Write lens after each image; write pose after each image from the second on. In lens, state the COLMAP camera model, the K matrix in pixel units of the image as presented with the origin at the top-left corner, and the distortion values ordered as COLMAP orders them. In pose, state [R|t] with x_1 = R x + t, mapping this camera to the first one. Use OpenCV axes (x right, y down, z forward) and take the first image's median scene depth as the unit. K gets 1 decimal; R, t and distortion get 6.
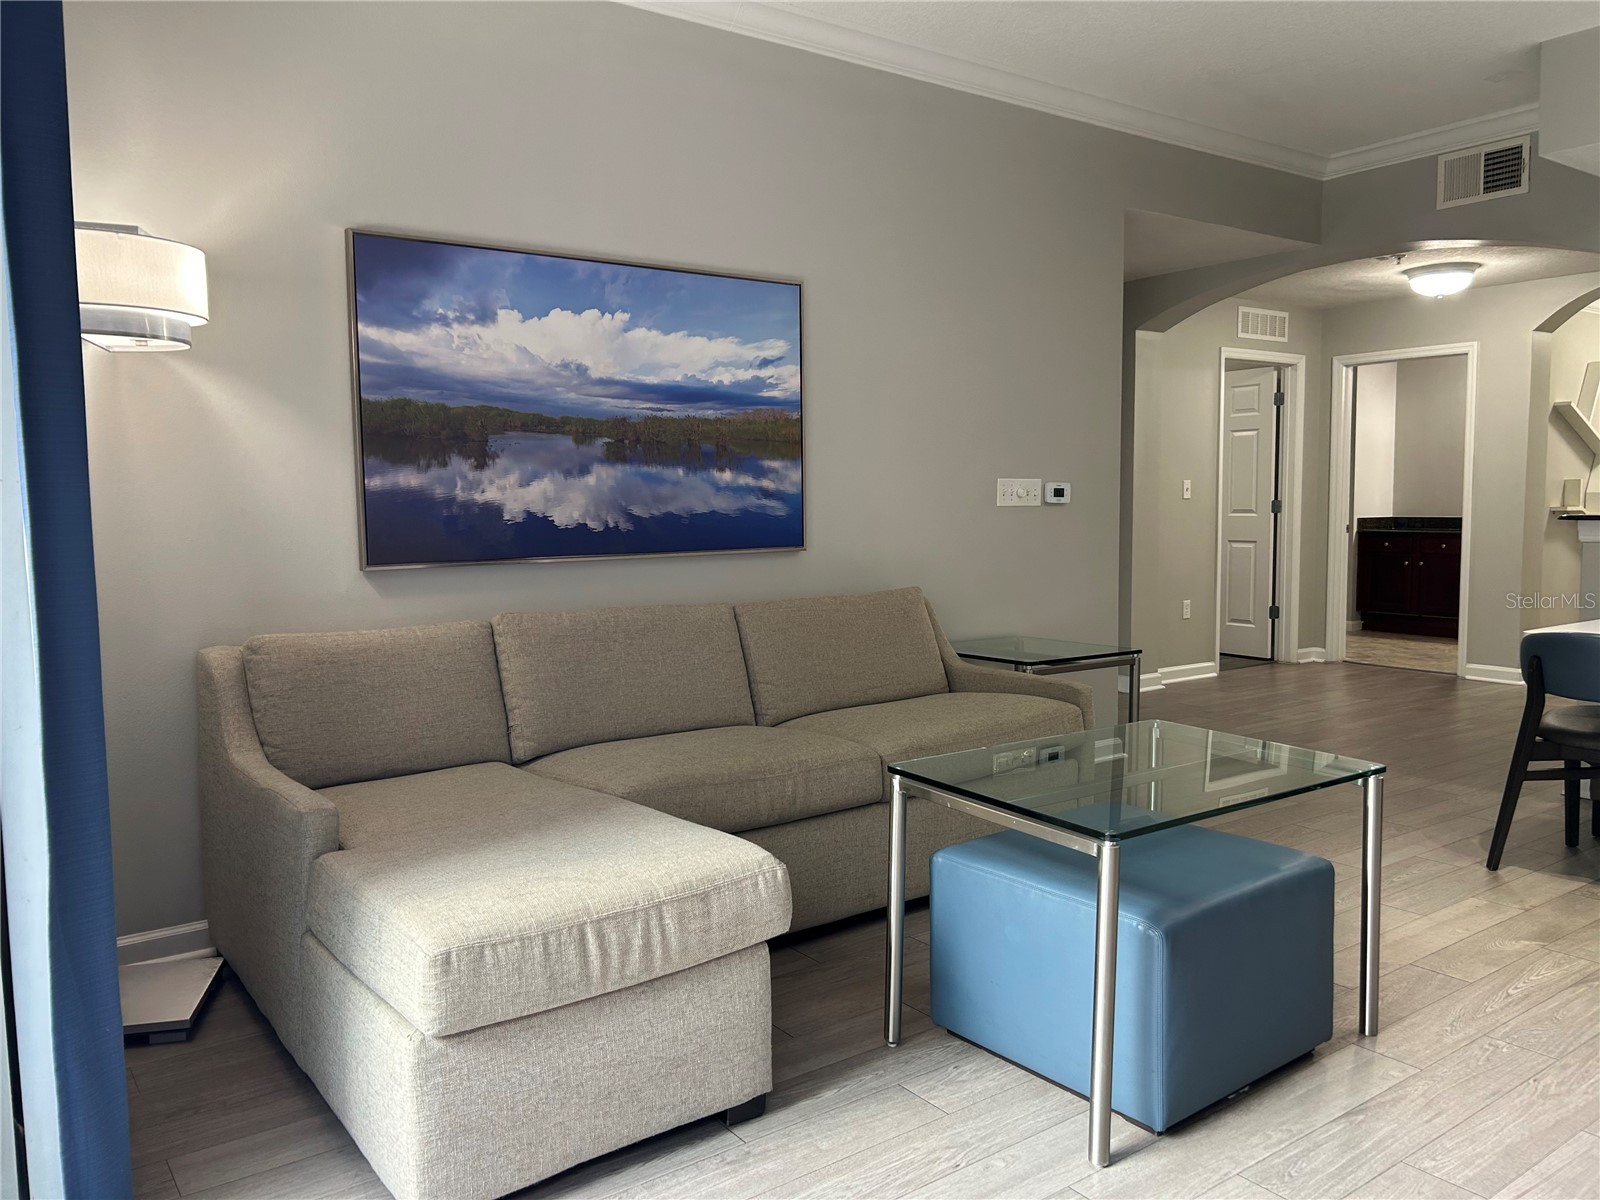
lens RADIAL K [[1197.8, 0, 800.3], [0, 1197.8, 591.3], [0, 0, 1]] dist [0.049993, -0.050405]
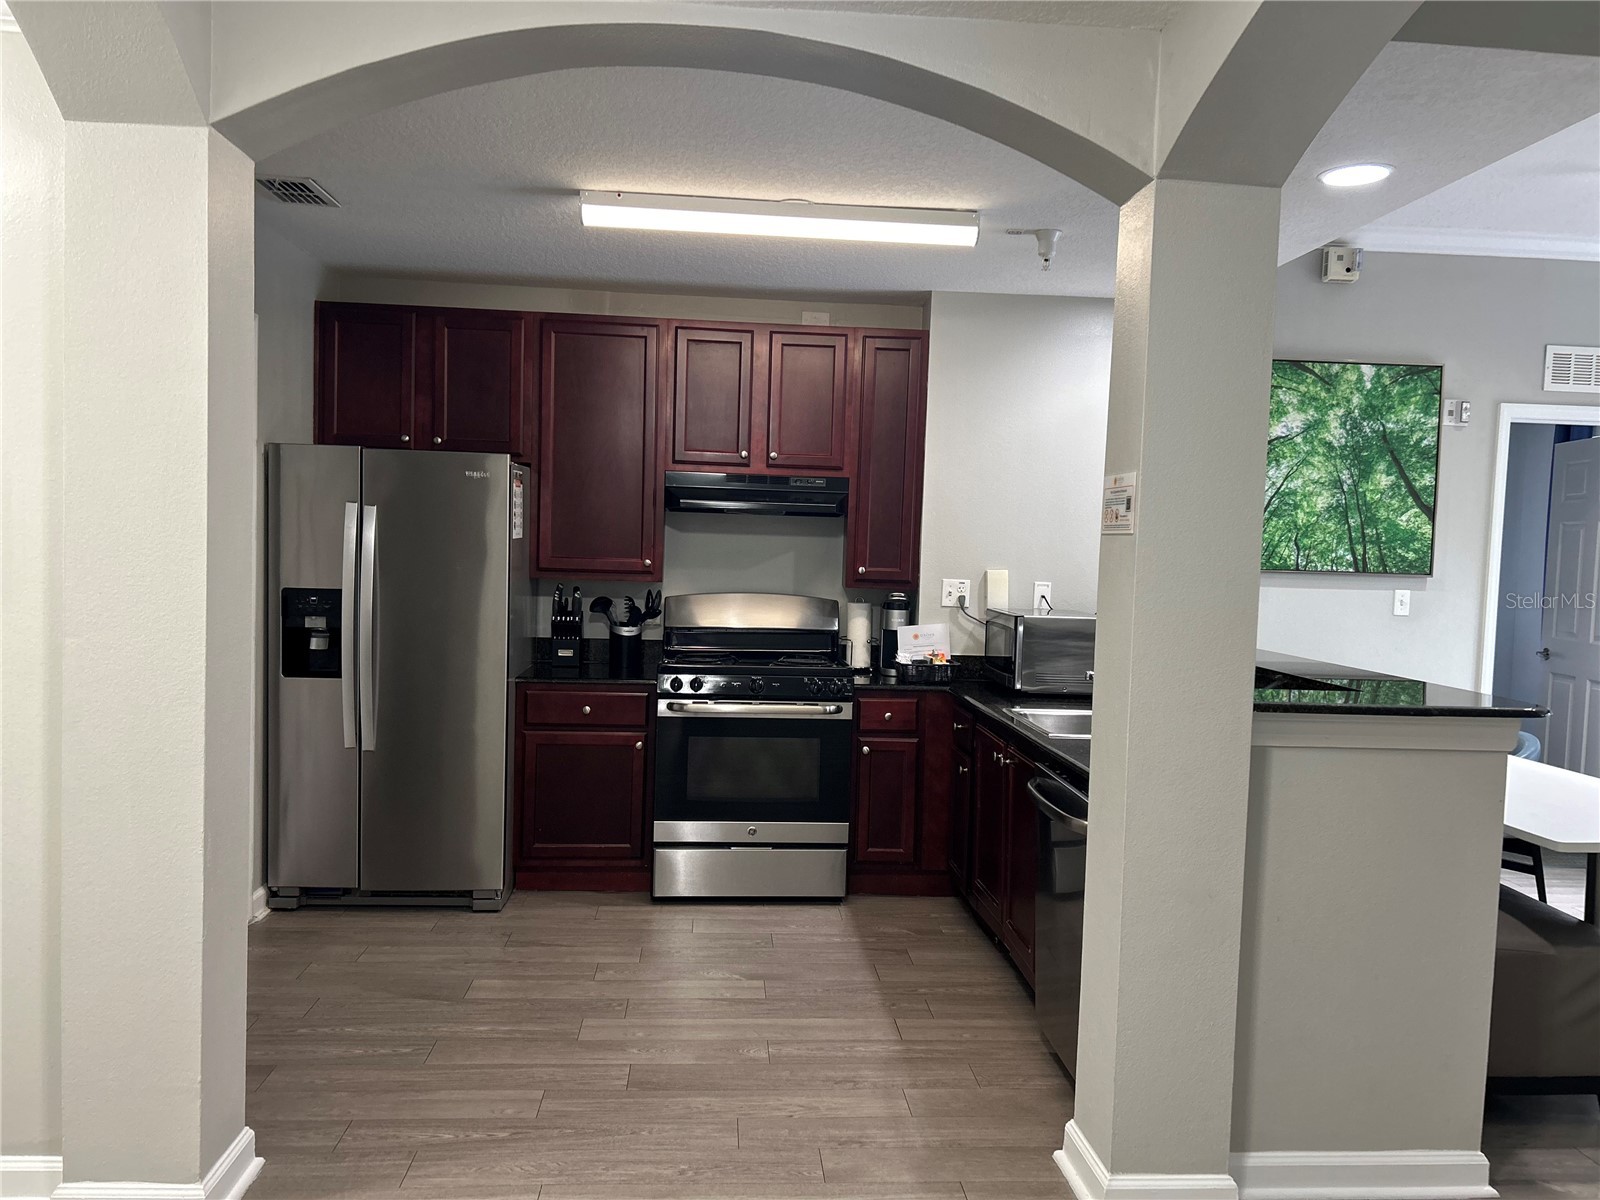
lens RADIAL K [[1197.8, 0, 800.1], [0, 1197.8, 607.2], [0, 0, 1]] dist [0.049993, -0.050405]
pose [[0.841979, 0.074583, -0.534331, 0.383046], [-0.093148, 0.995622, -0.007809, -0.034960], [0.531409, 0.056346, 0.845239, 0.164532]]
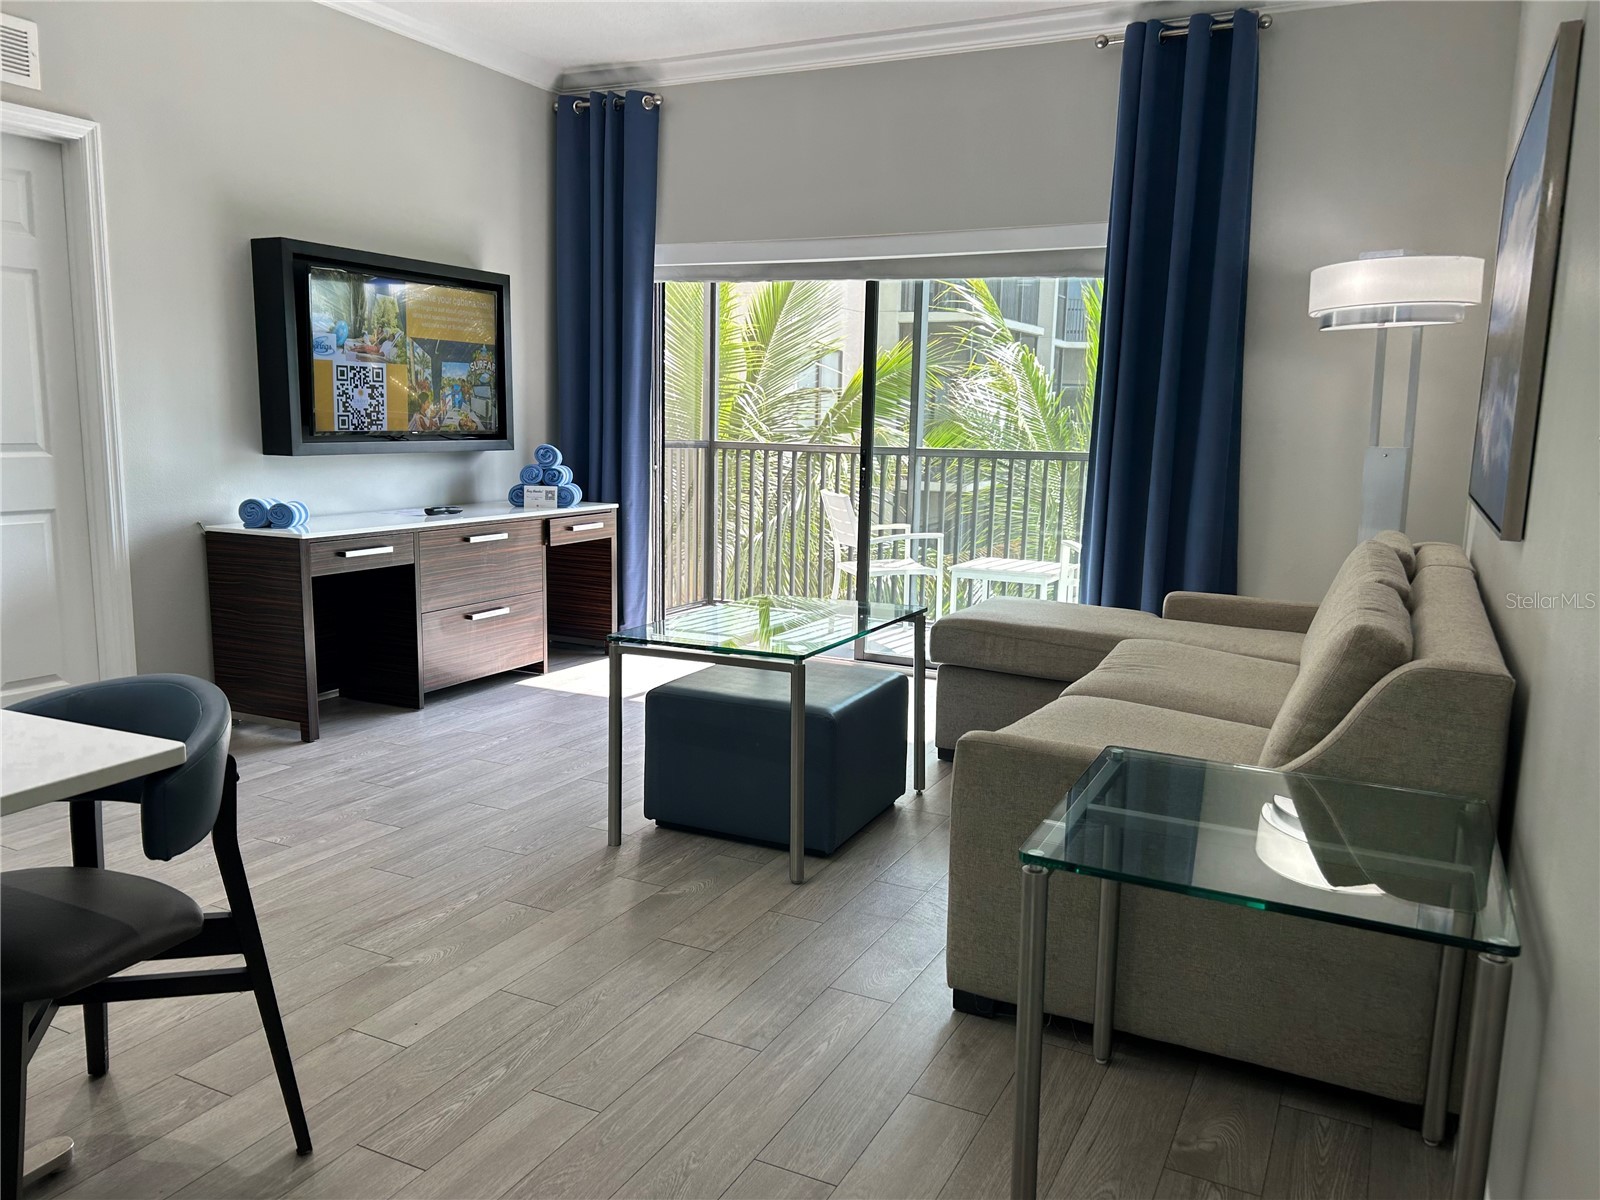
lens RADIAL K [[1197.8, 0, 798.5], [0, 1197.8, 610.3], [0, 0, 1]] dist [0.049993, -0.050405]
pose [[0.890991, -0.040848, 0.452180, 0.462927], [0.004453, 0.996683, 0.081263, -0.036115], [-0.453999, -0.070391, 0.888217, 0.427483]]
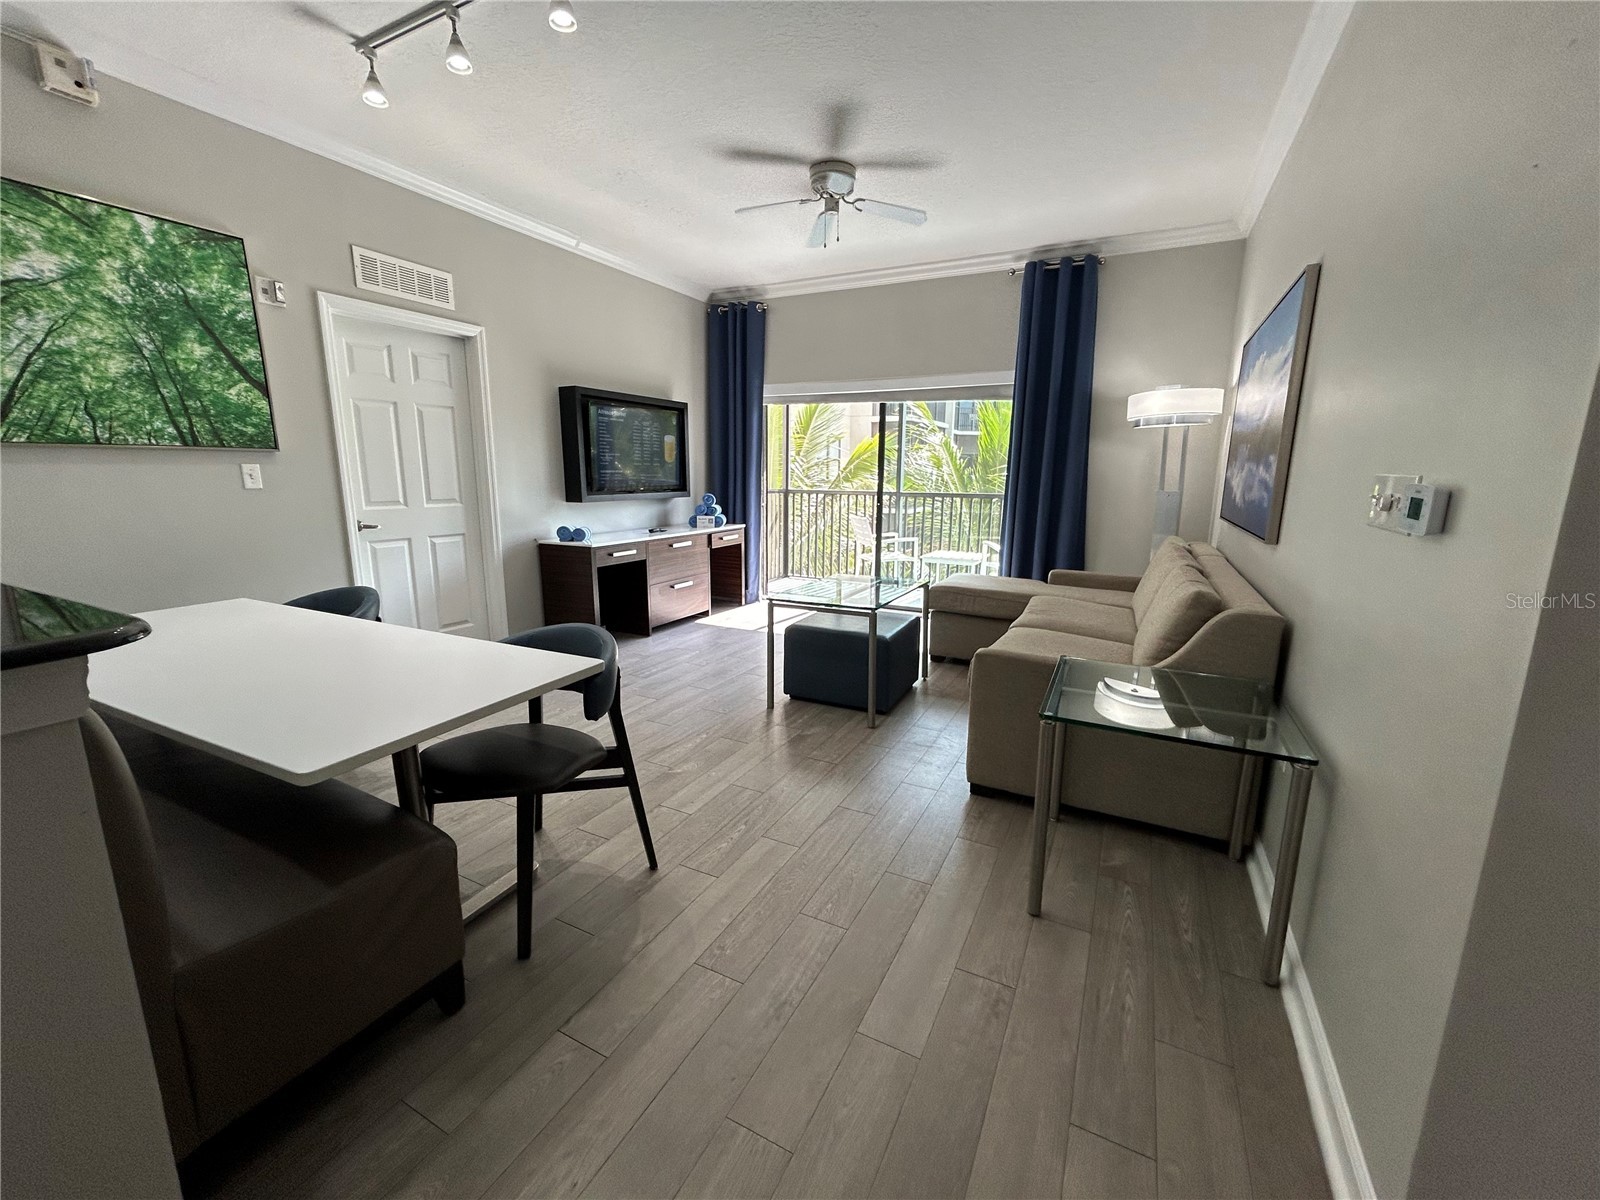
lens RADIAL K [[646.4, 0, 803.4], [0, 646.4, 598.8], [0, 0, 1]] dist [0.002072, -0.002137]
pose [[0.895863, -0.064549, 0.439617, 0.426374], [0.016090, 0.993456, 0.113081, -0.040667], [-0.444039, -0.094231, 0.891038, 0.440671]]
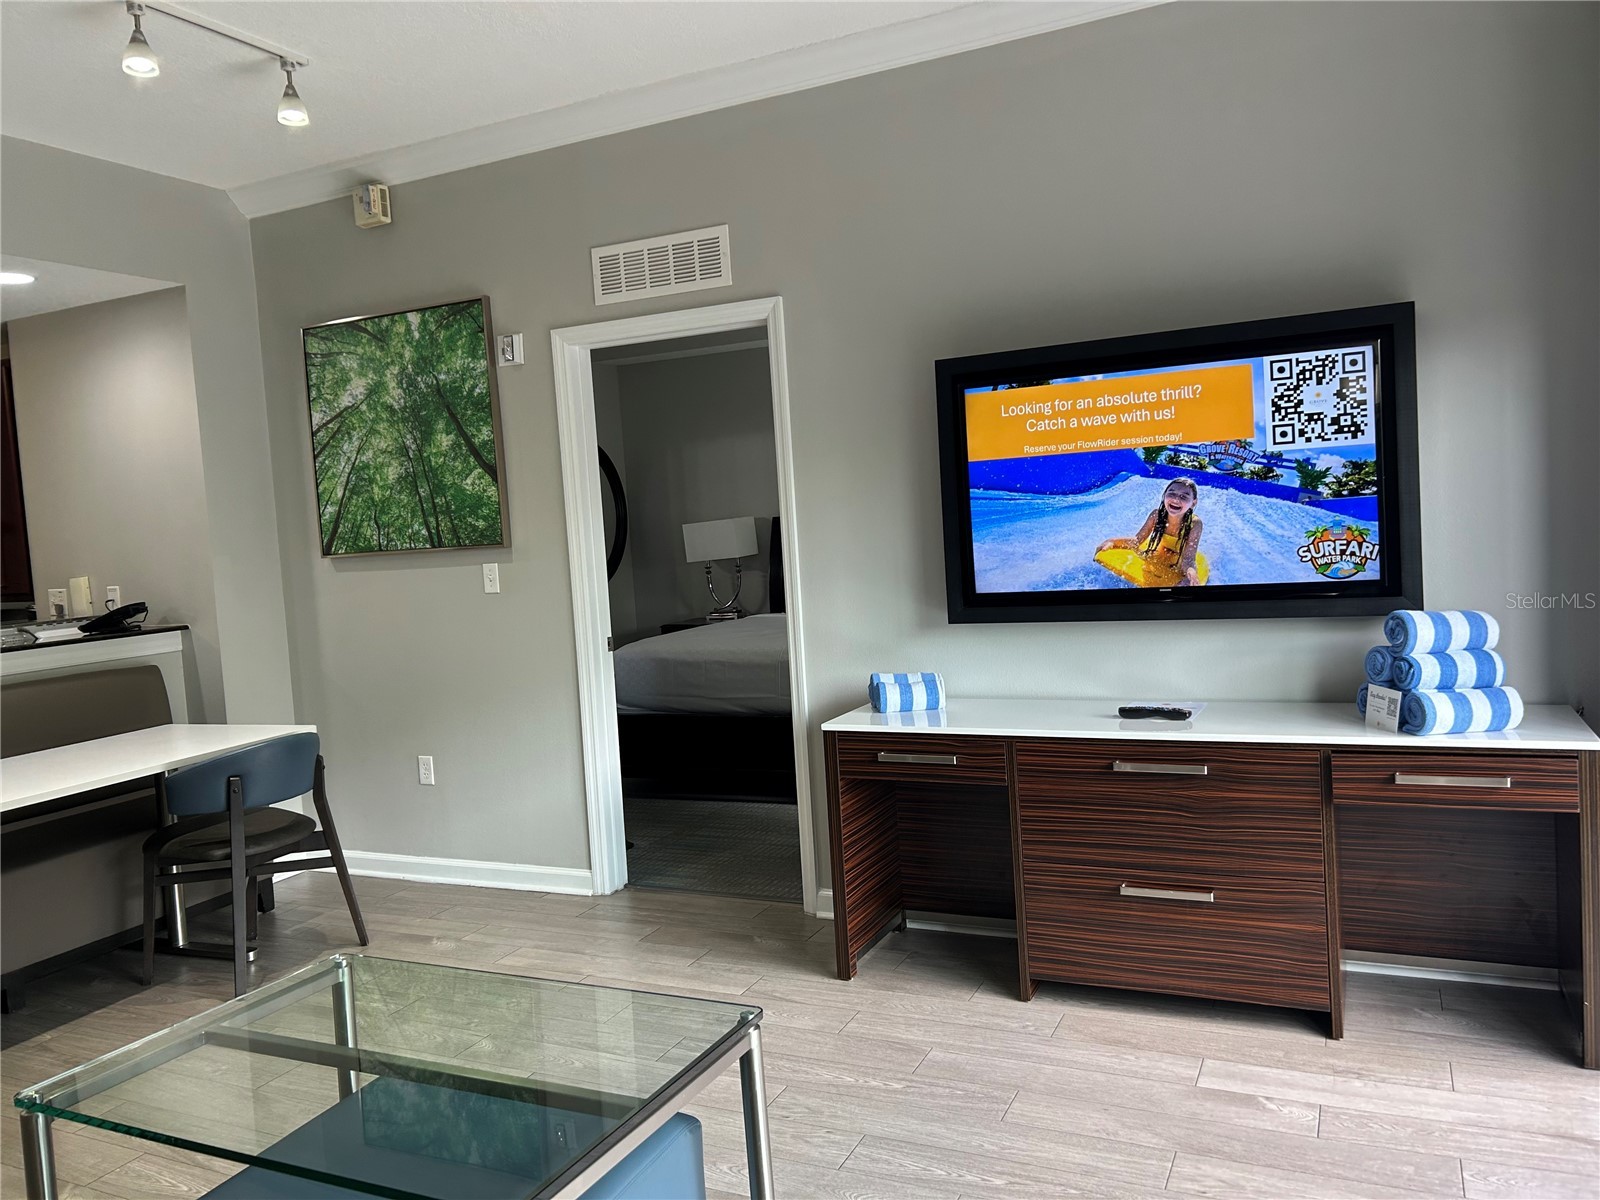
lens RADIAL K [[1197.8, 0, 816.4], [0, 1197.8, 596.4], [0, 0, 1]] dist [0.049993, -0.050405]
pose [[0.472377, 0.040643, -0.880459, 0.919825], [-0.023811, 0.999160, 0.033348, -0.091828], [0.881075, 0.005212, 0.472948, 0.816369]]
